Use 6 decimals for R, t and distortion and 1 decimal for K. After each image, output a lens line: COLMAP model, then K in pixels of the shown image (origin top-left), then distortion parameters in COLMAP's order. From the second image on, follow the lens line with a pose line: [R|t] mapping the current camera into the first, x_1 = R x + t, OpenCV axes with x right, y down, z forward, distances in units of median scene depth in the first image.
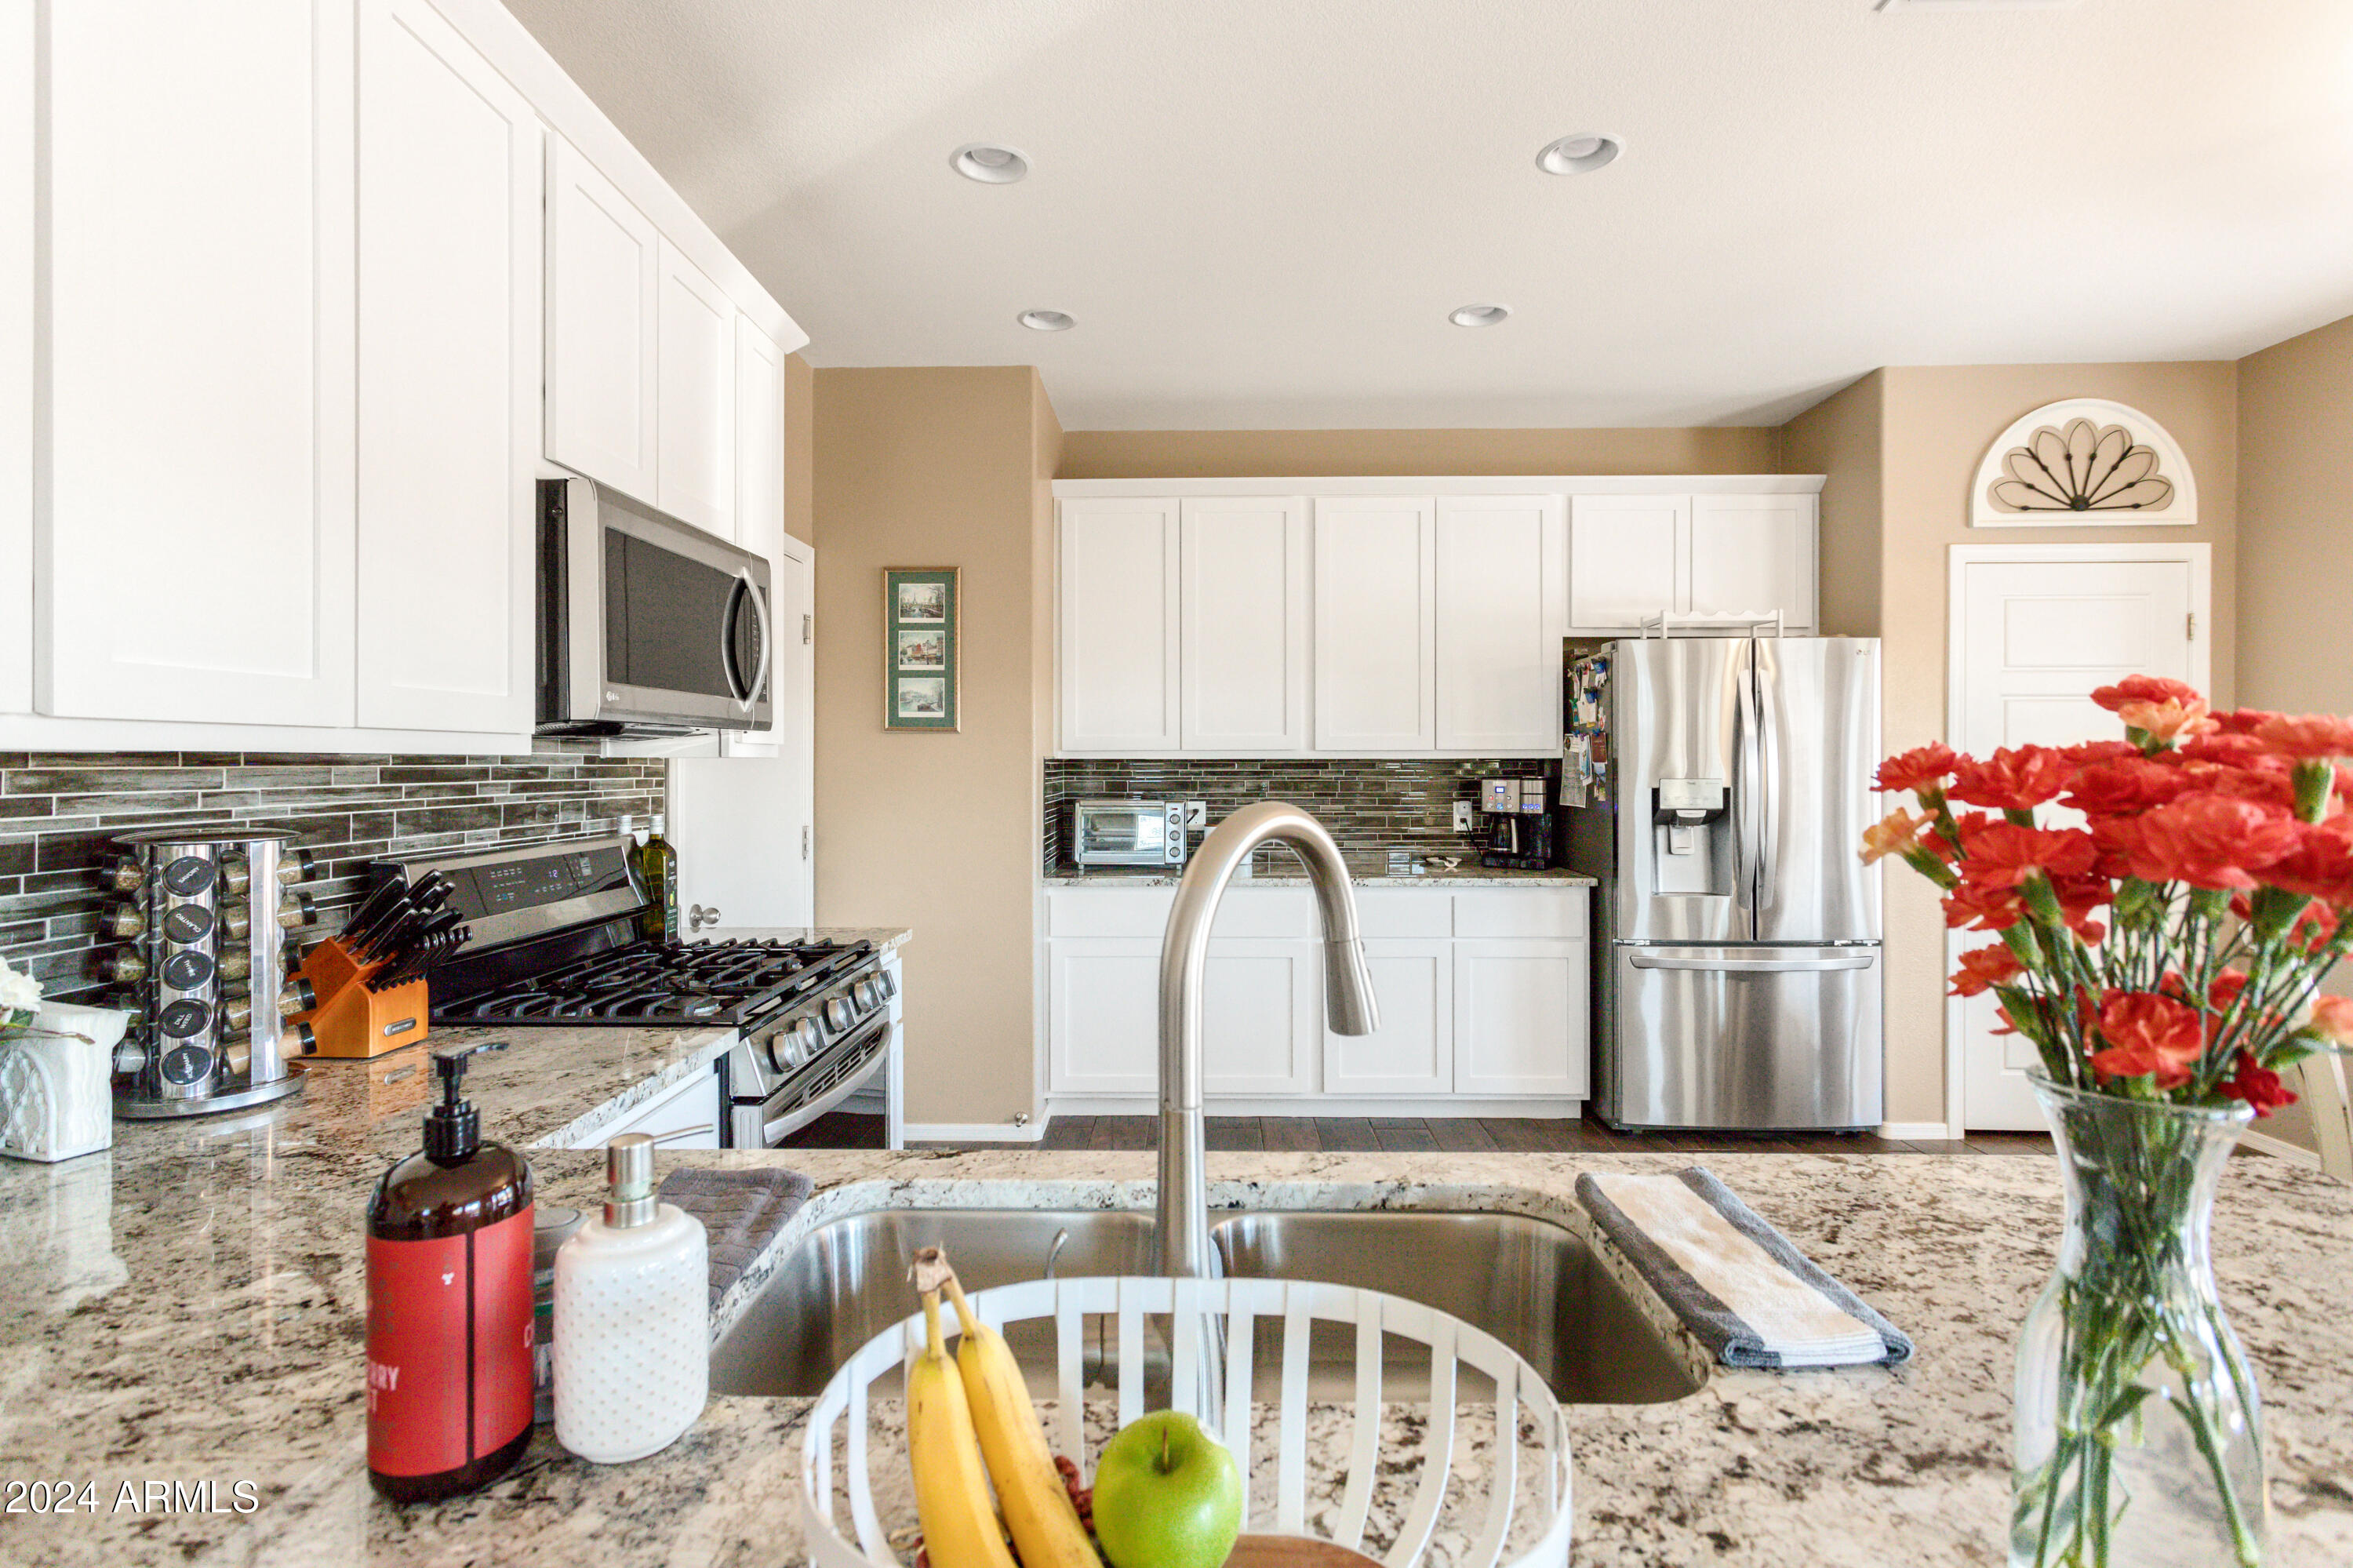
lens RADIAL K [[1146.3, 0, 1169.2], [0, 1146.3, 762.9], [0, 0, 1]] dist [0.003335, 0.002318]
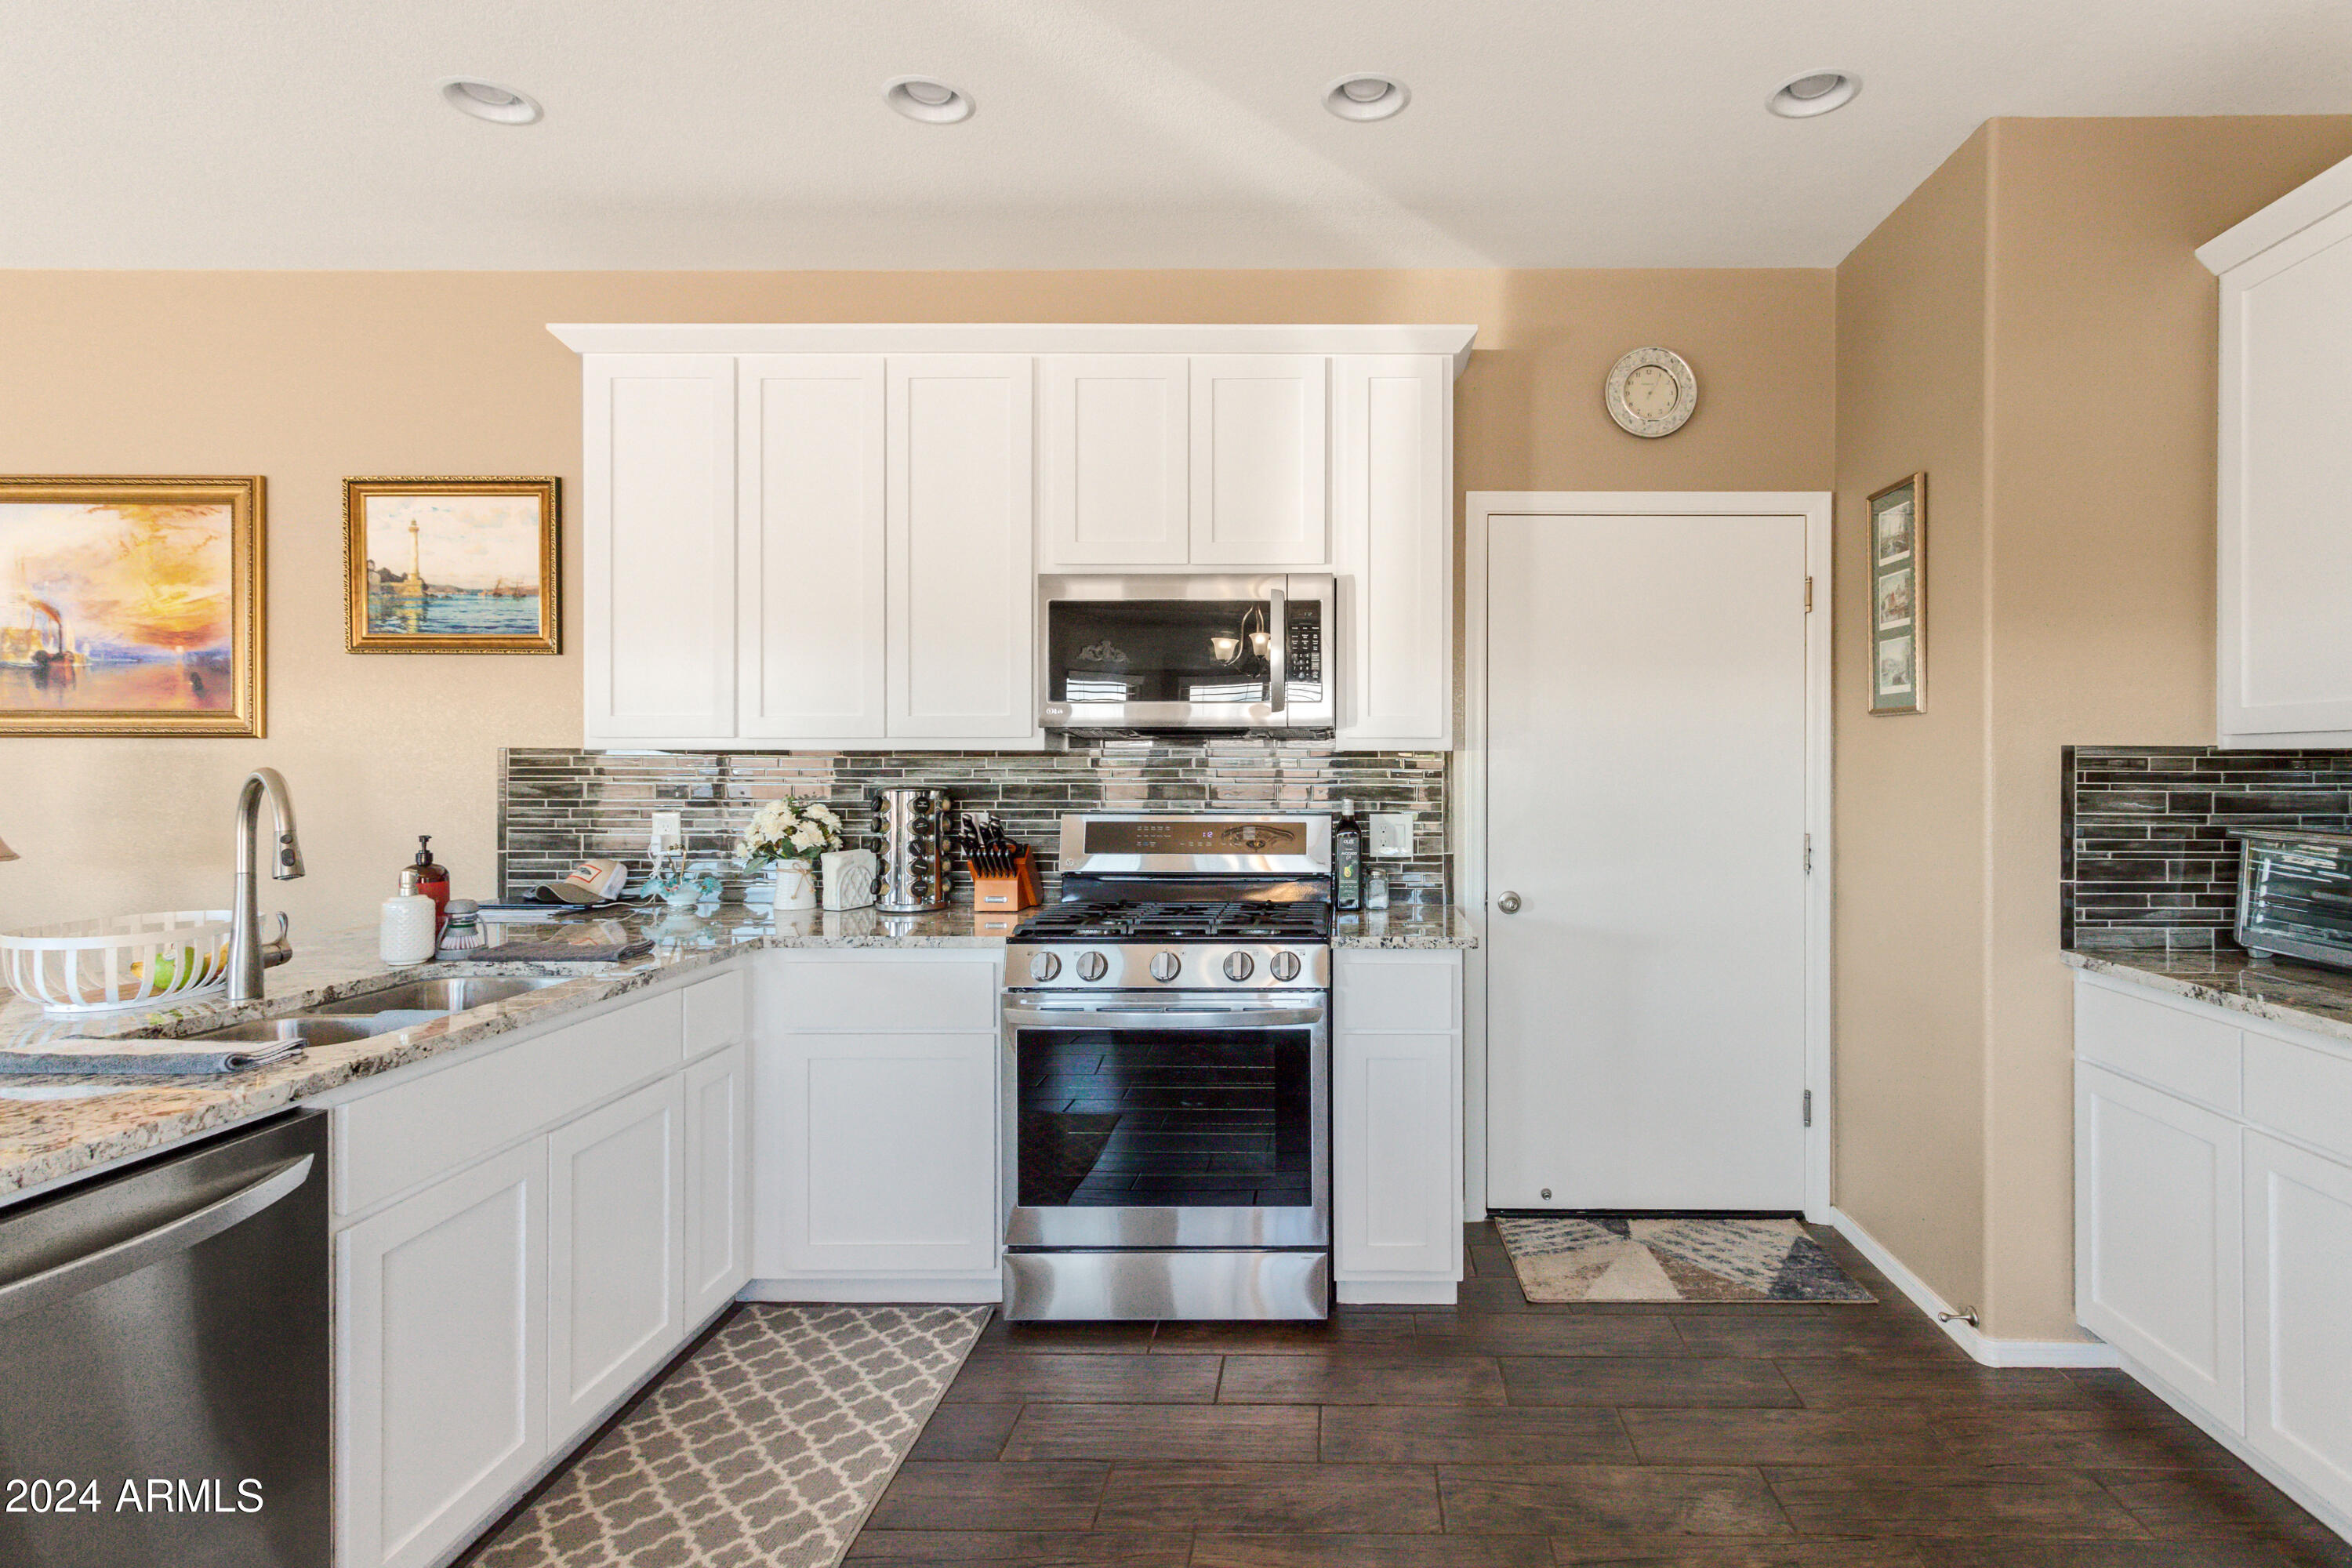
lens RADIAL K [[1145.8, 0, 1248.0], [0, 1145.8, 771.9], [0, 0, 1]] dist [0.003335, 0.002318]
pose [[0.023671, 0.012082, -0.999647, 0.494427], [-0.002141, 0.999925, 0.012035, 0.001578], [0.999718, 0.001856, 0.023695, 0.578768]]
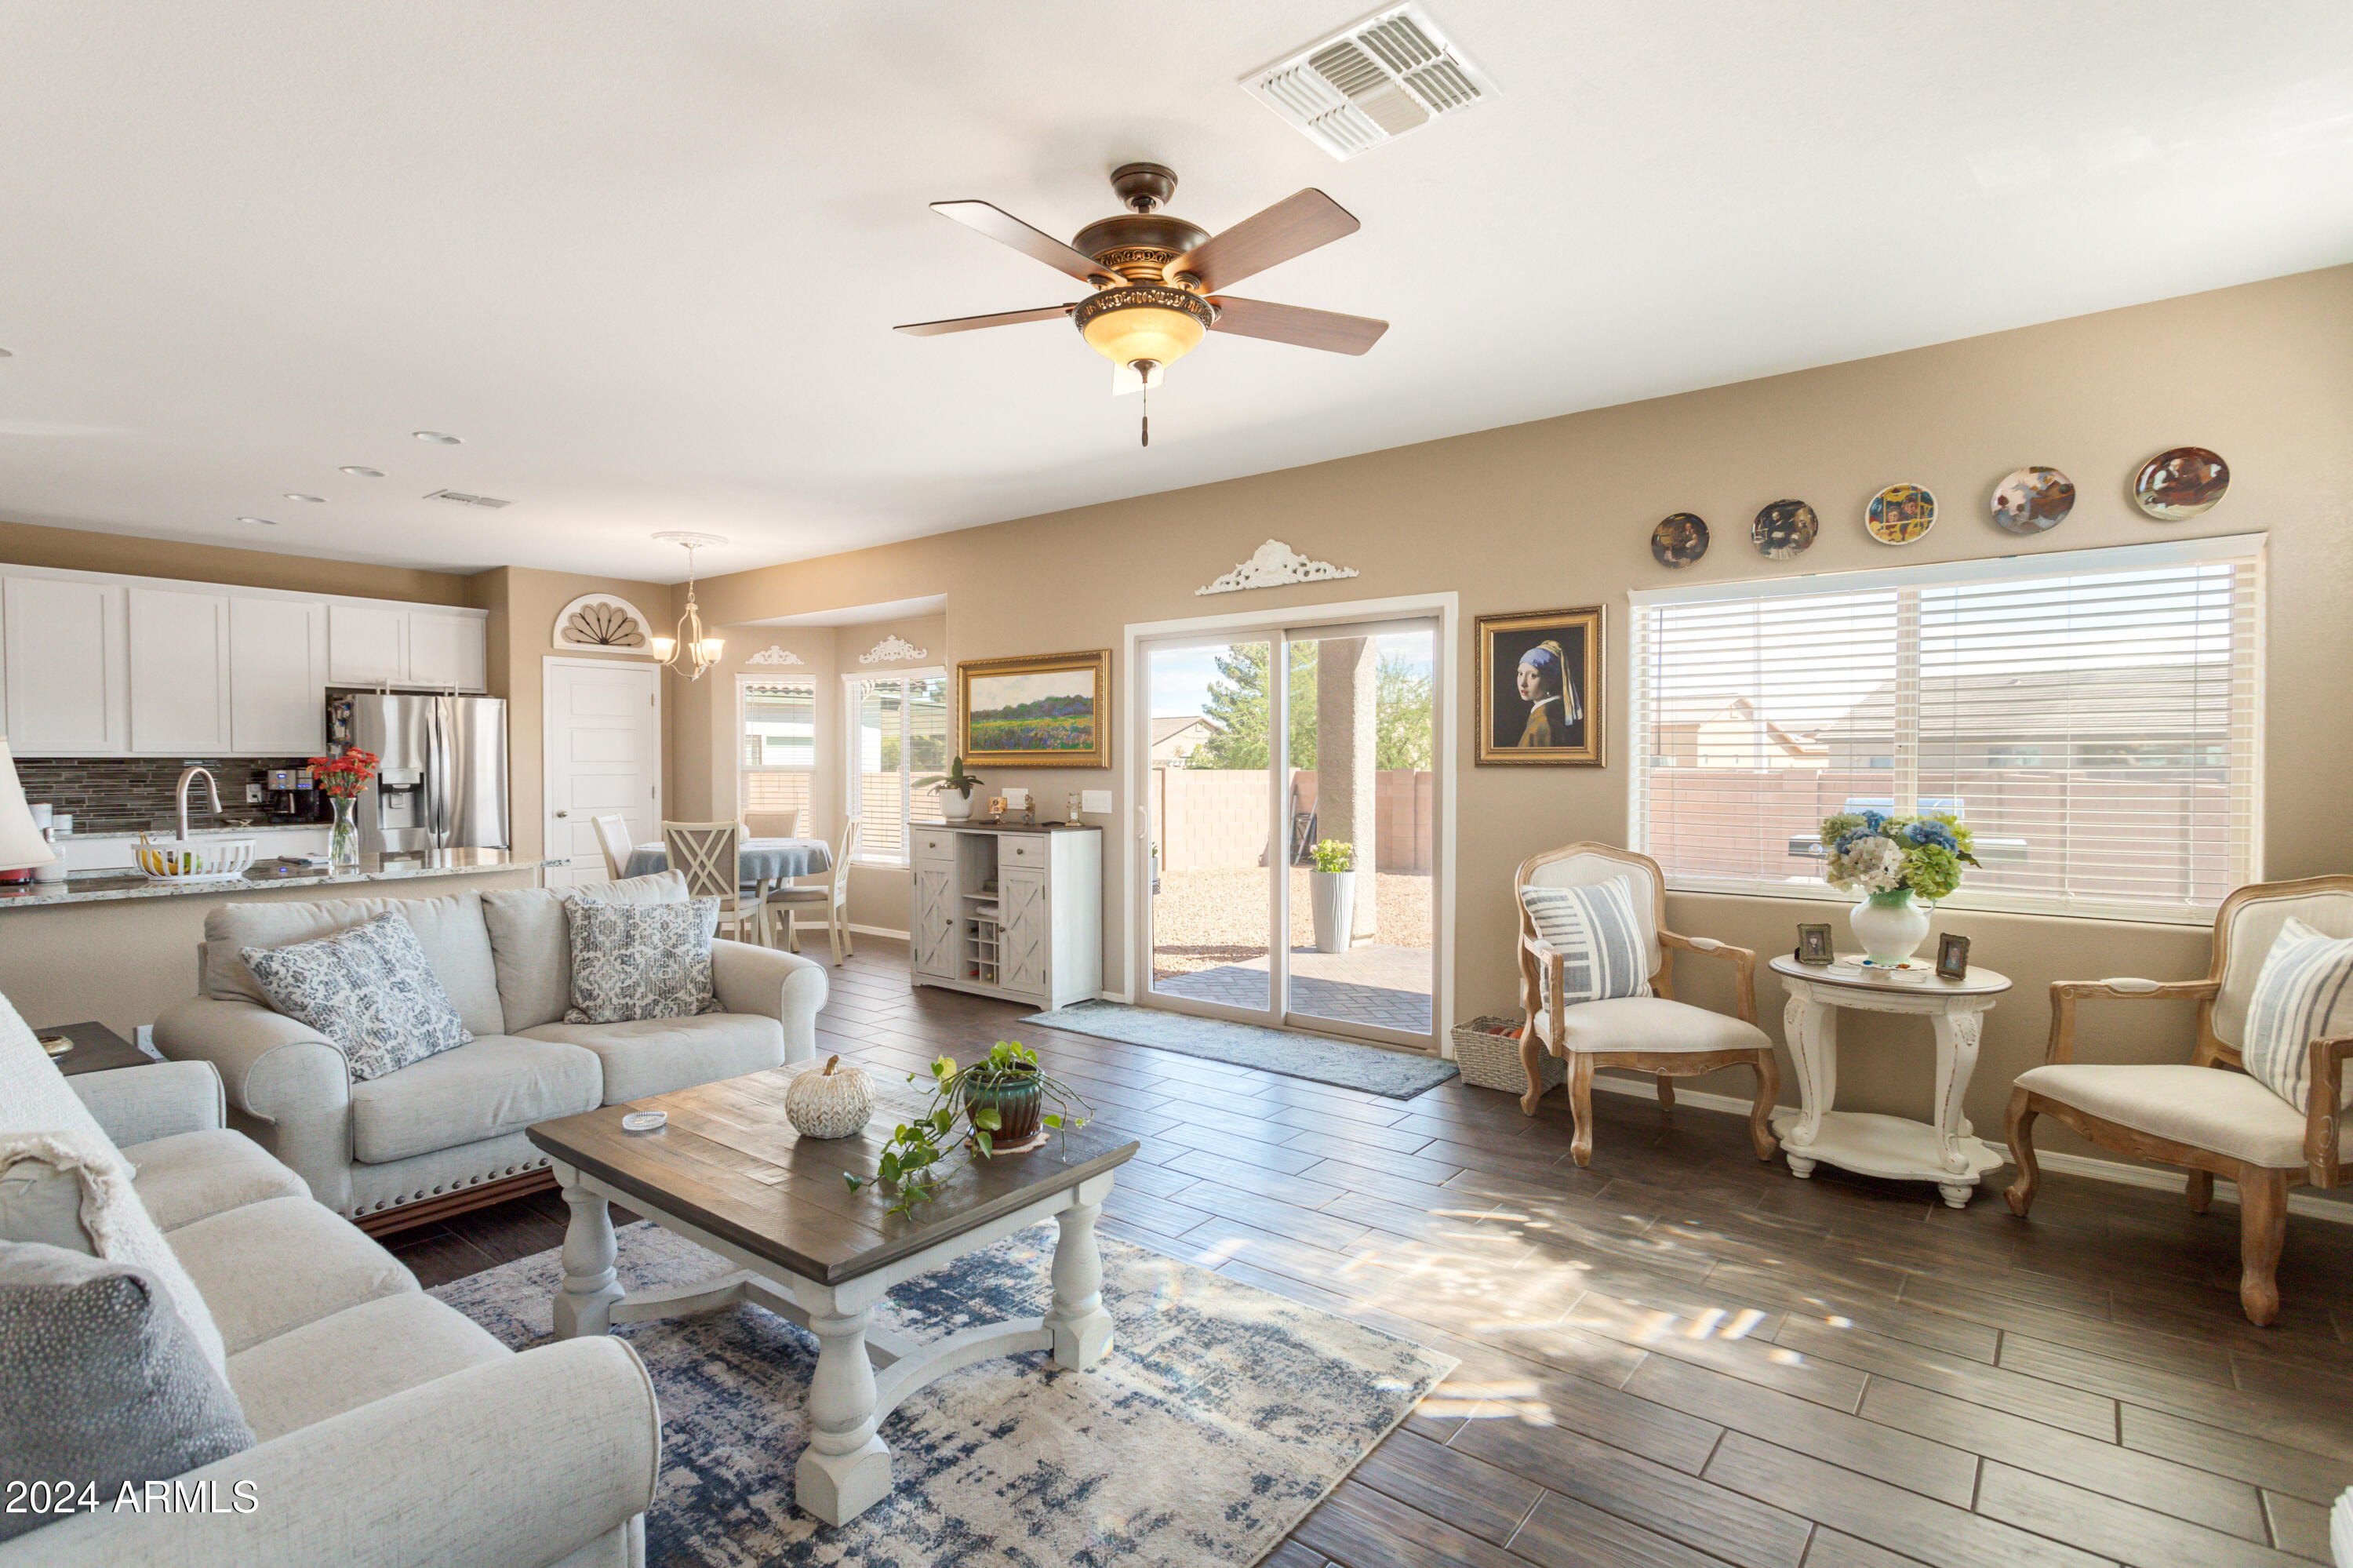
lens RADIAL K [[1146.3, 0, 1180.9], [0, 1146.3, 782.8], [0, 0, 1]] dist [0.003335, 0.002318]
pose [[0.603684, -0.015139, 0.797080, -0.286767], [-0.000025, 0.999819, 0.019009, 0.001373], [-0.797224, -0.011496, 0.603574, -1.185147]]
